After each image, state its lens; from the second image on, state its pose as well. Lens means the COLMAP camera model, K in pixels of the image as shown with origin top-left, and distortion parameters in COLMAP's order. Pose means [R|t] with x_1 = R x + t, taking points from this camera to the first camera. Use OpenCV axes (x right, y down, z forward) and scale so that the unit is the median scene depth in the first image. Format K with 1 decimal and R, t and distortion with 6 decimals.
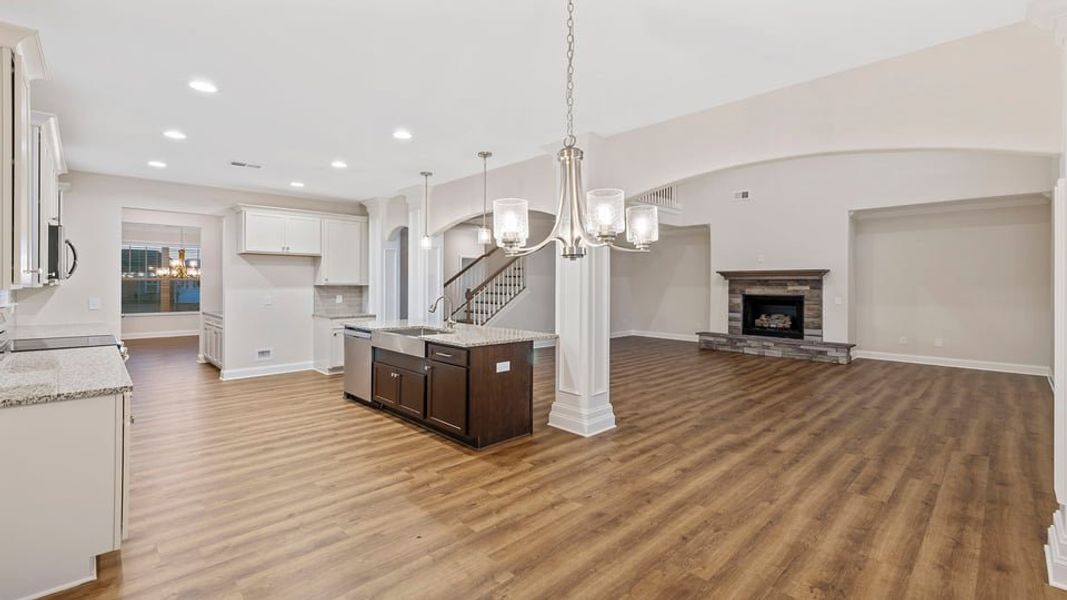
lens RADIAL K [[455.6, 0, 522.2], [0, 455.6, 274.7], [0, 0, 1]] dist [0.001820, -0.000097]
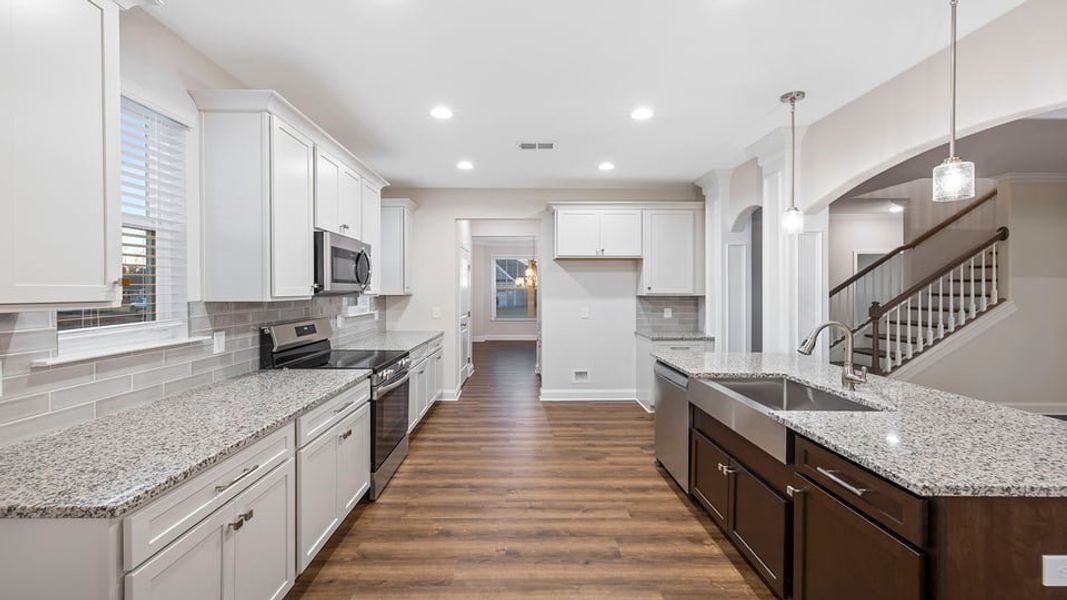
lens RADIAL K [[455.6, 0, 522.9], [0, 455.6, 290.8], [0, 0, 1]] dist [0.001820, -0.000097]
pose [[0.727949, -0.001540, -0.685629, -0.060501], [0.014908, 0.999797, 0.013583, 0.001747], [0.685469, -0.020109, 0.727824, 0.318823]]
